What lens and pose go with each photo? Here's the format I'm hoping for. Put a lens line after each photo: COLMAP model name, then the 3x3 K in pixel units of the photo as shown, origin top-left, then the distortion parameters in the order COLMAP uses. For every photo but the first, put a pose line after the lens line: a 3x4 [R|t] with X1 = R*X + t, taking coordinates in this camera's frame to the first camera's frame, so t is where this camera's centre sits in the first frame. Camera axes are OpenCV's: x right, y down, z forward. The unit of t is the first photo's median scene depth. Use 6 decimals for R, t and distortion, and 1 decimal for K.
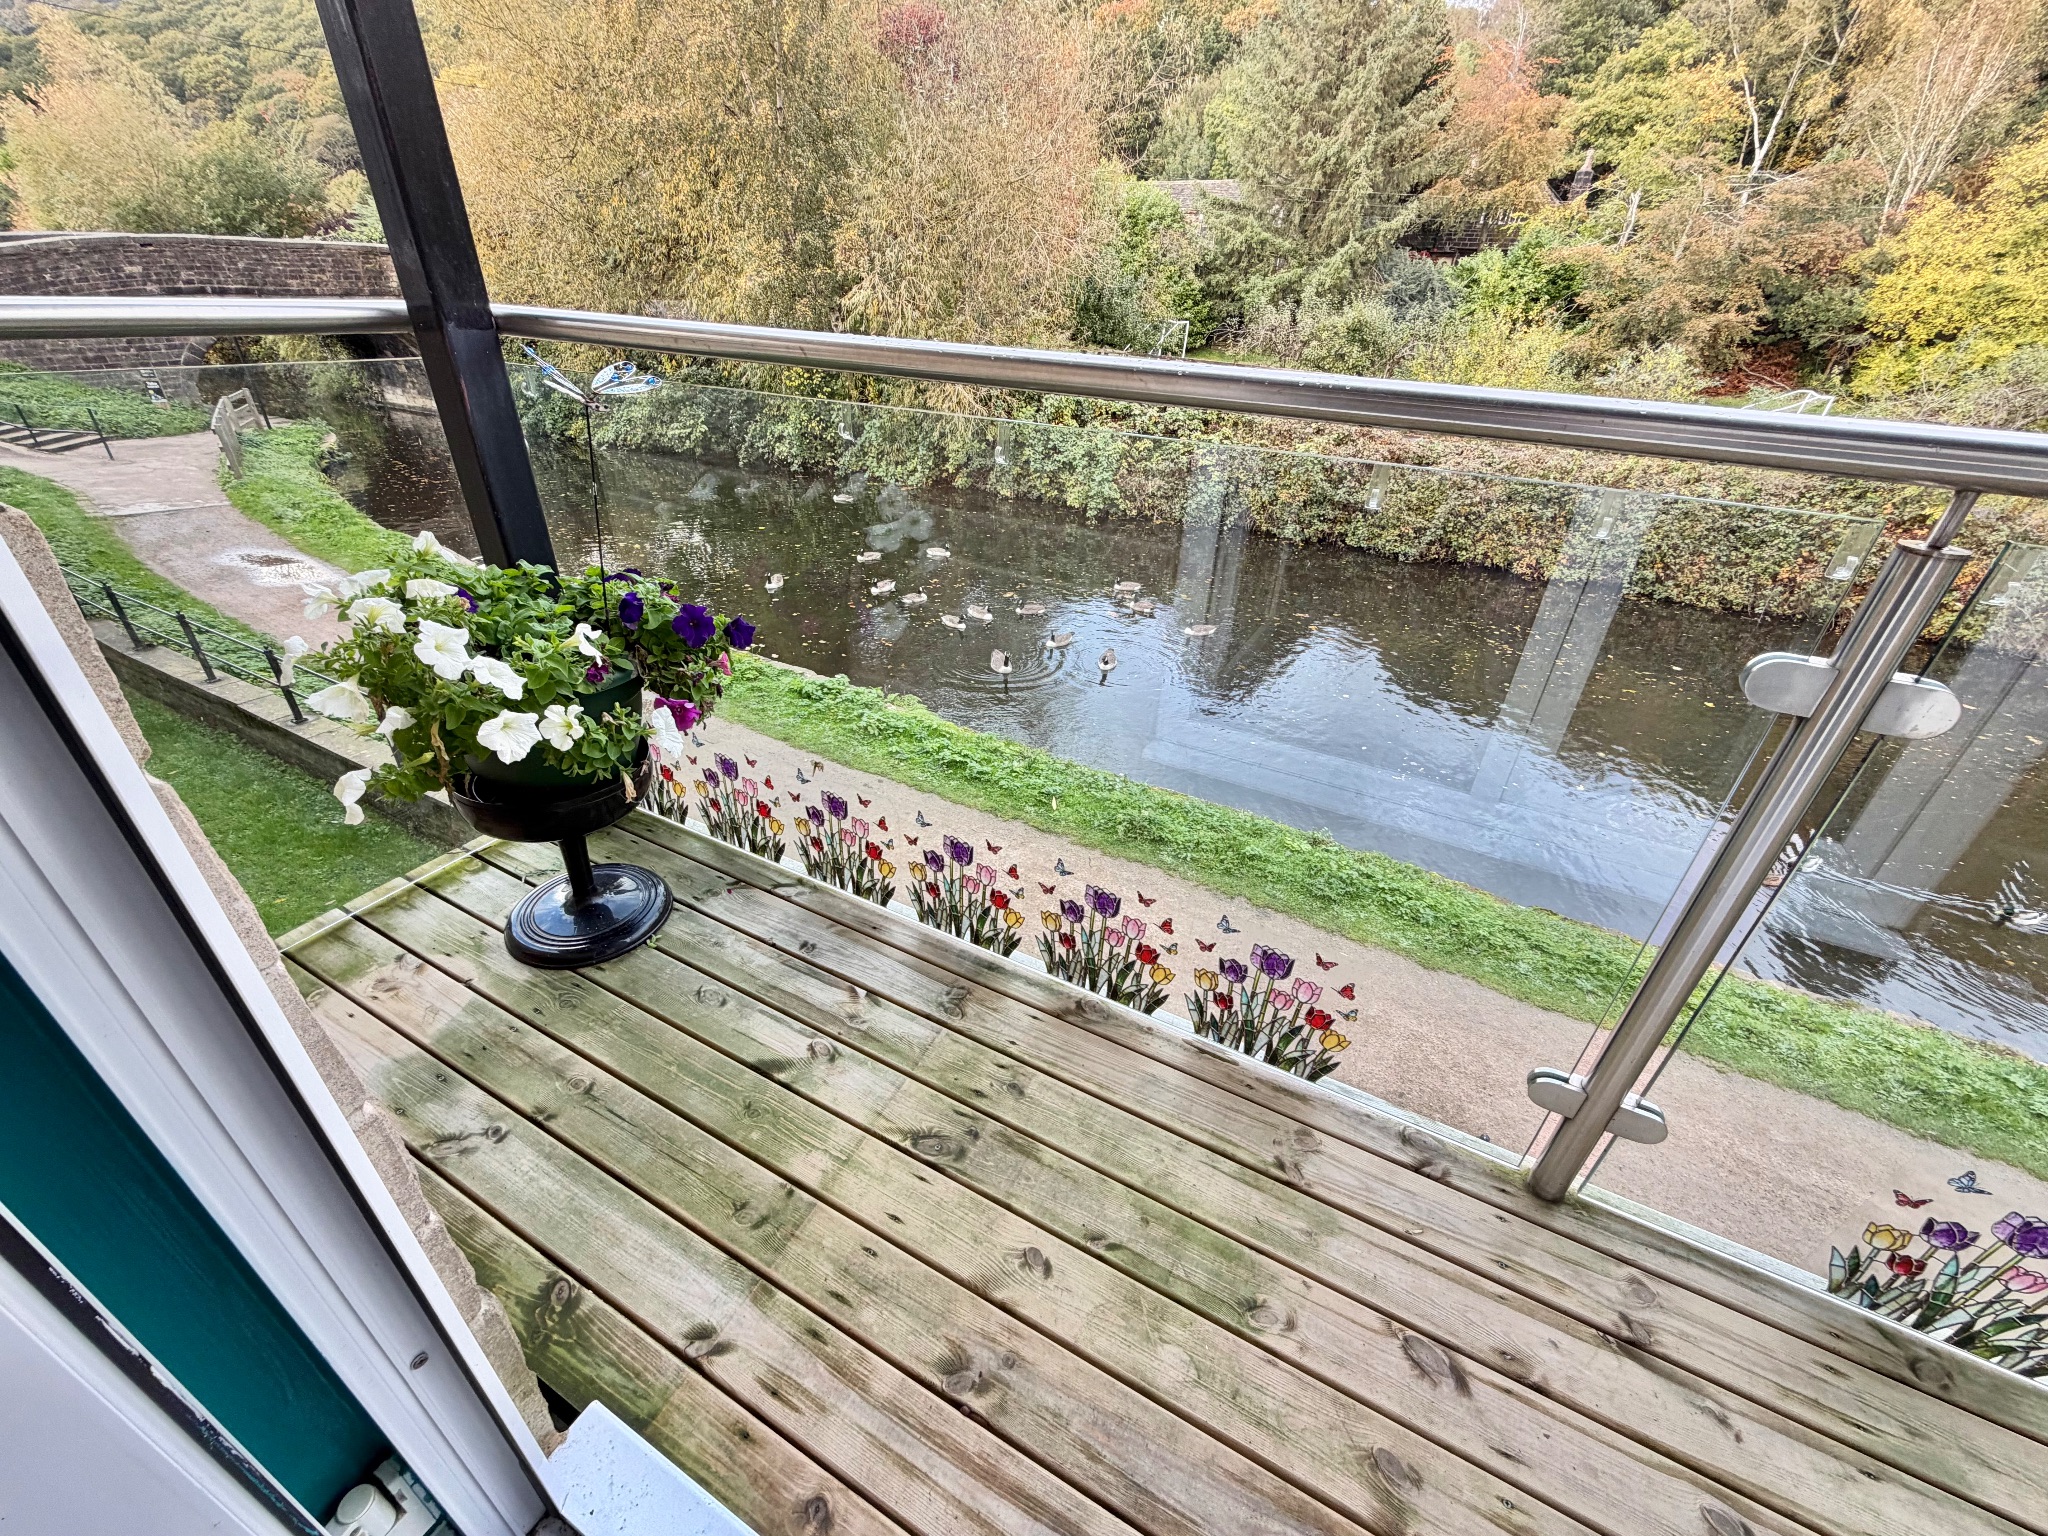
lens RADIAL K [[813.3, 0, 1019.2], [0, 813.3, 769.8], [0, 0, 1]] dist [-0.000554, 0.000179]
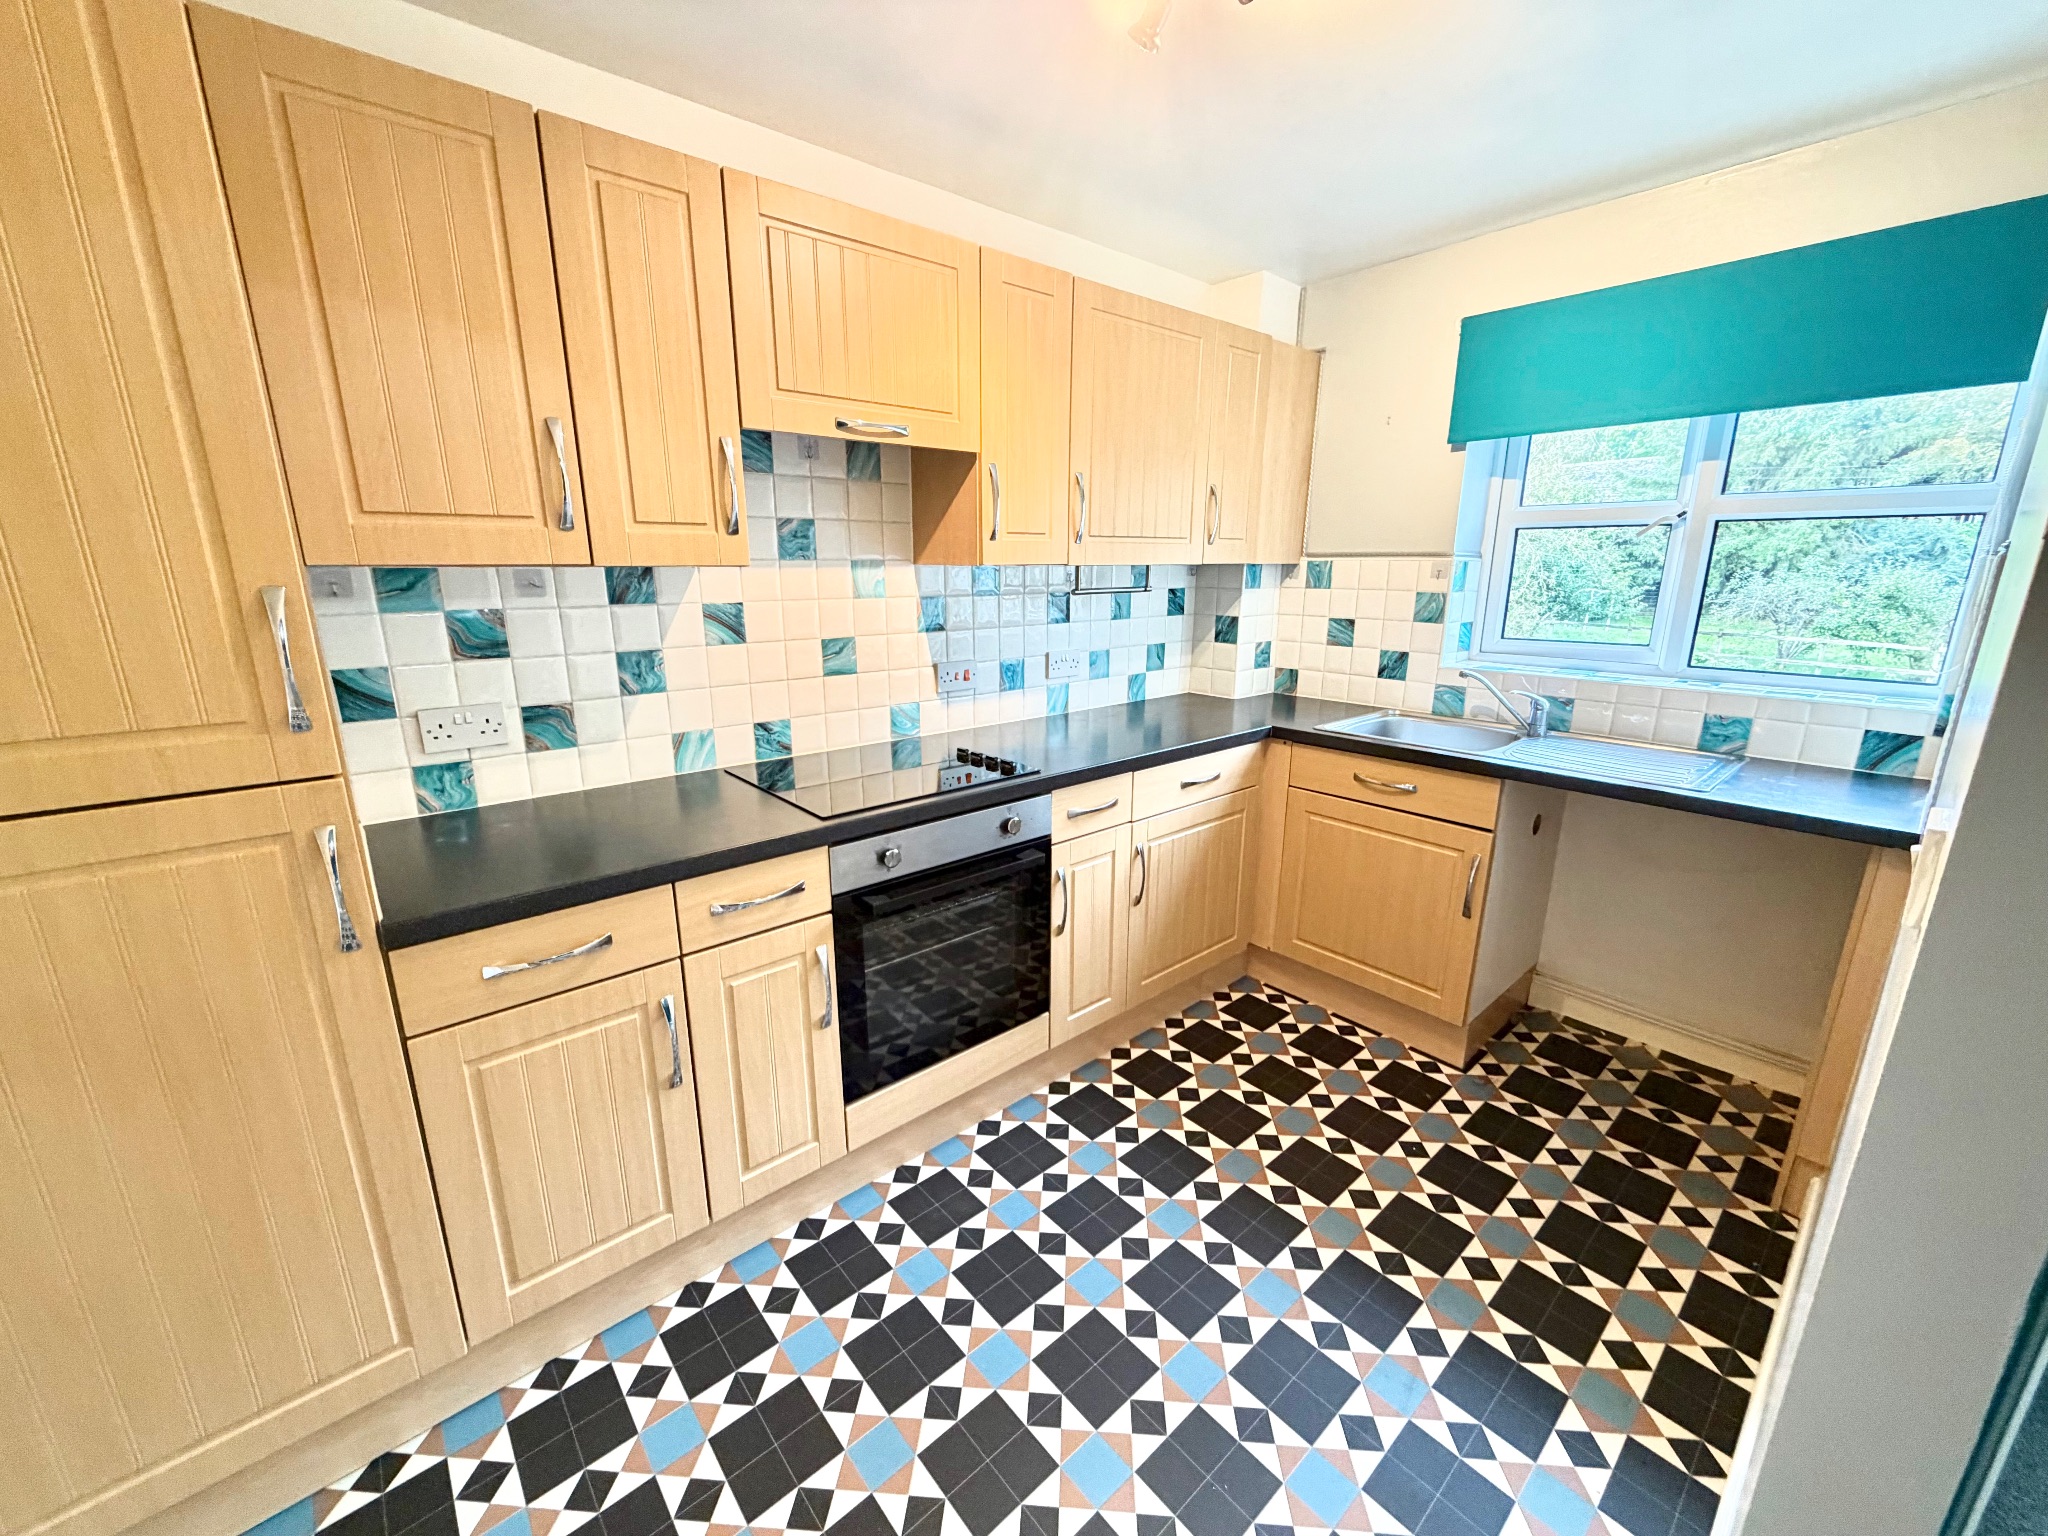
lens RADIAL K [[813.3, 0, 1020.0], [0, 813.3, 769.7], [0, 0, 1]] dist [-0.000554, 0.000179]
pose [[0.931167, 0.049396, -0.361230, -0.158952], [-0.151121, 0.953952, -0.259109, 0.021068], [0.331797, 0.295864, 0.895754, -0.073870]]
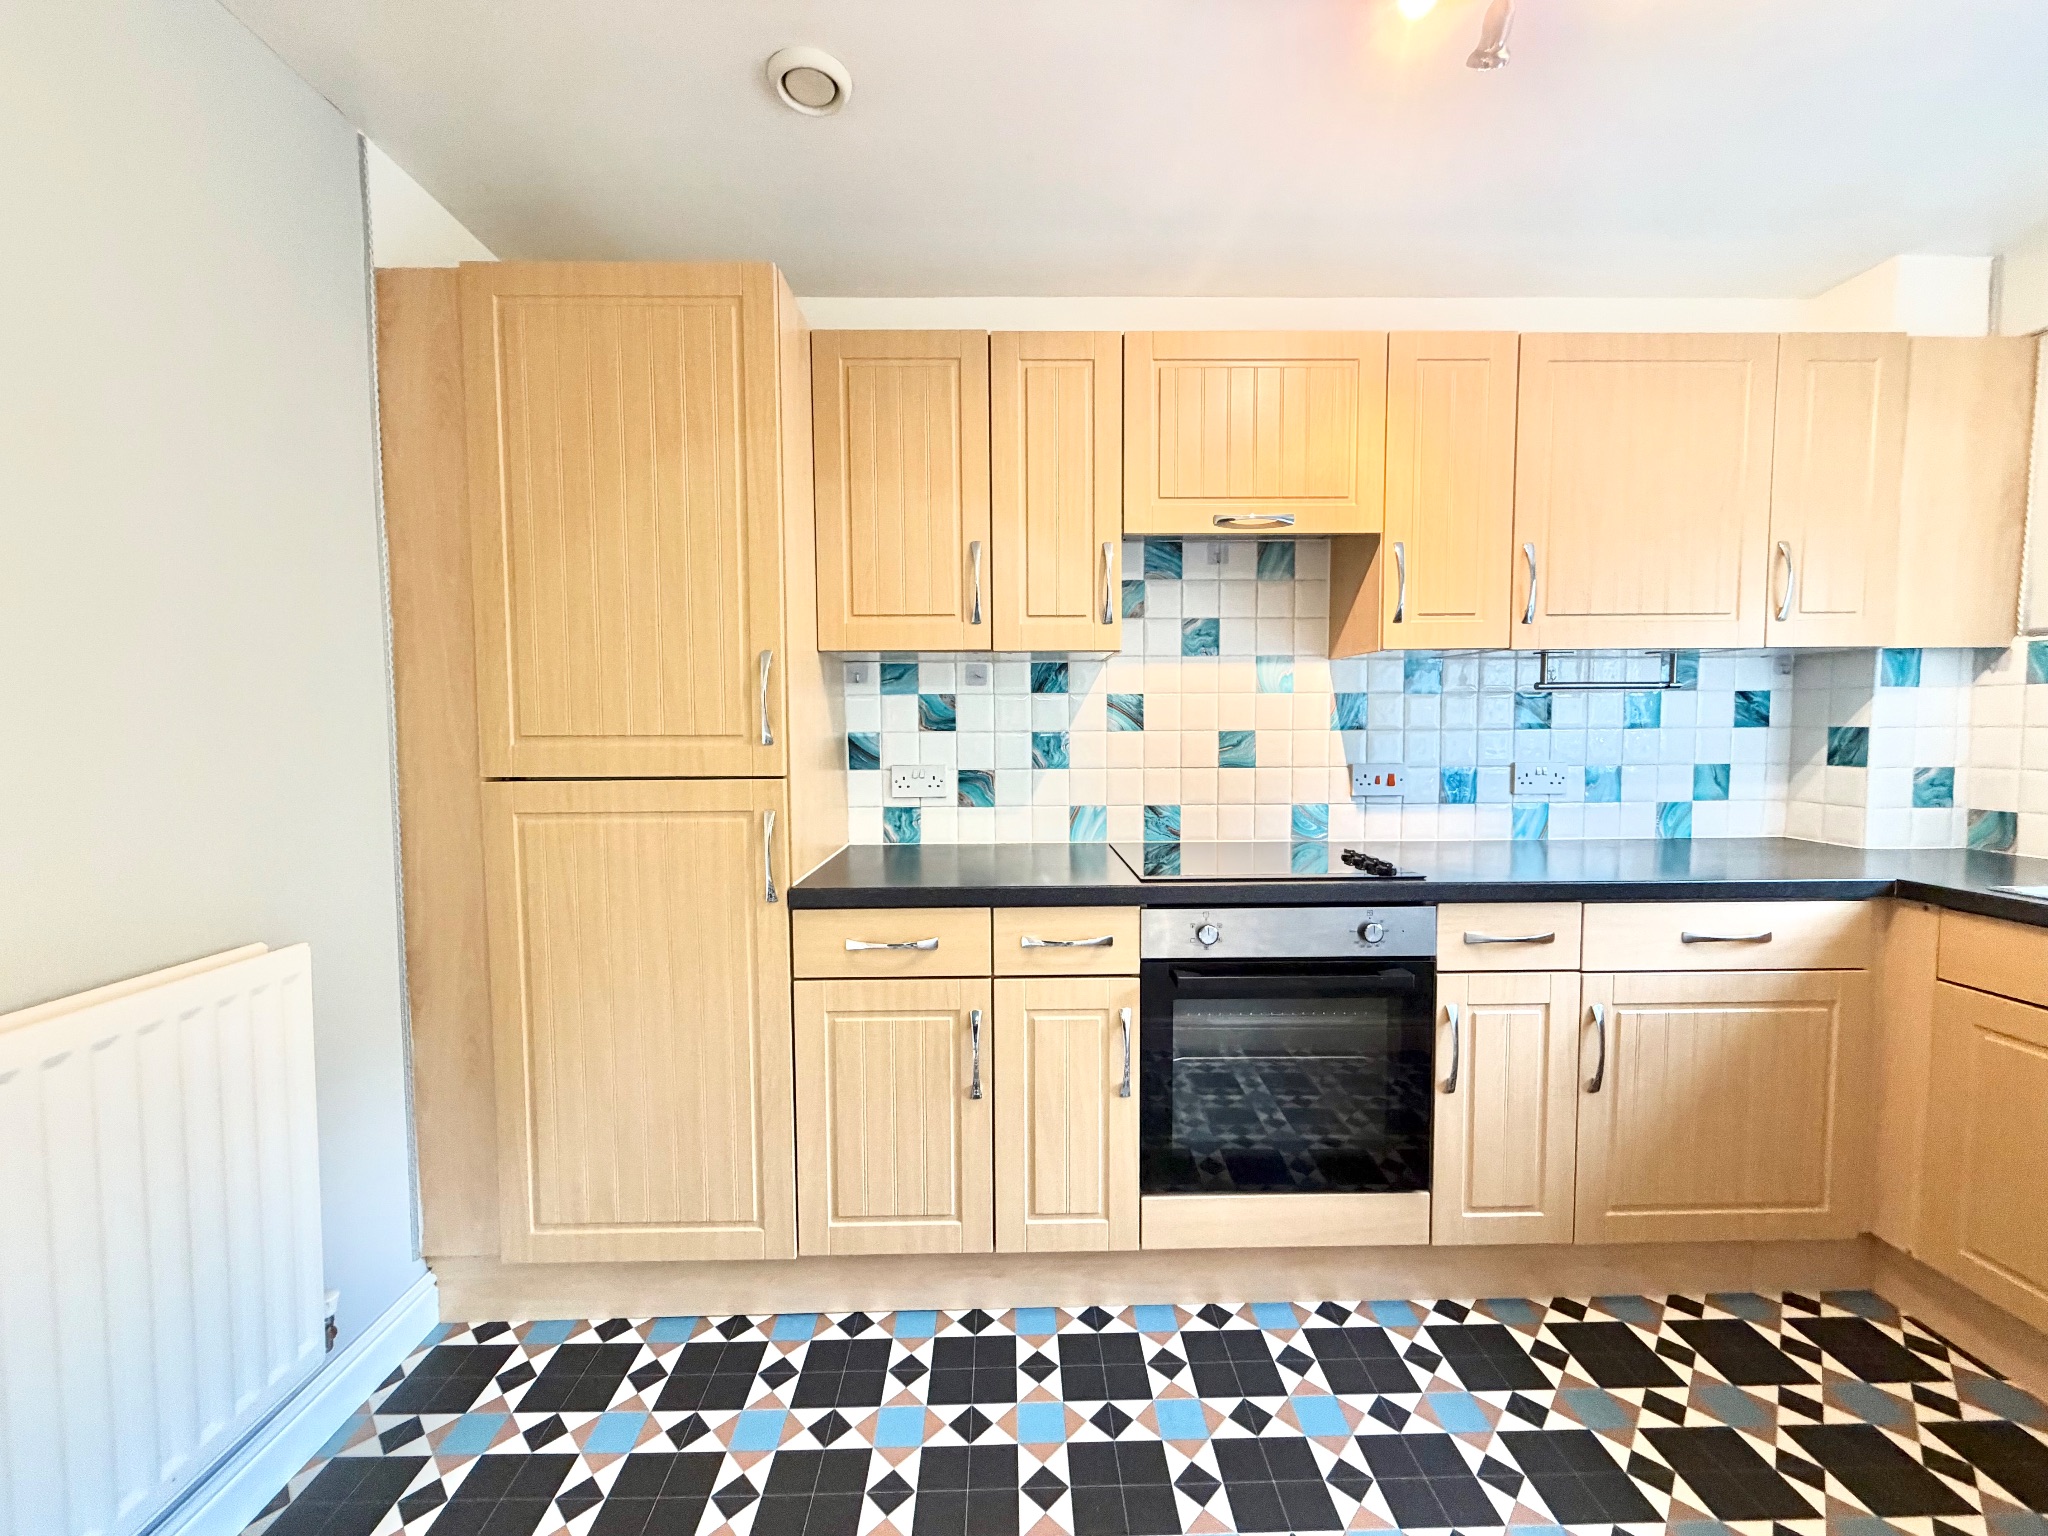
lens RADIAL K [[813.3, 0, 1013.5], [0, 813.3, 768.4], [0, 0, 1]] dist [-0.000554, 0.000179]
pose [[0.485208, 0.003416, -0.874392, -0.141771], [-0.422324, 0.876536, -0.230927, 0.022249], [0.765647, 0.481324, 0.426746, -0.058749]]
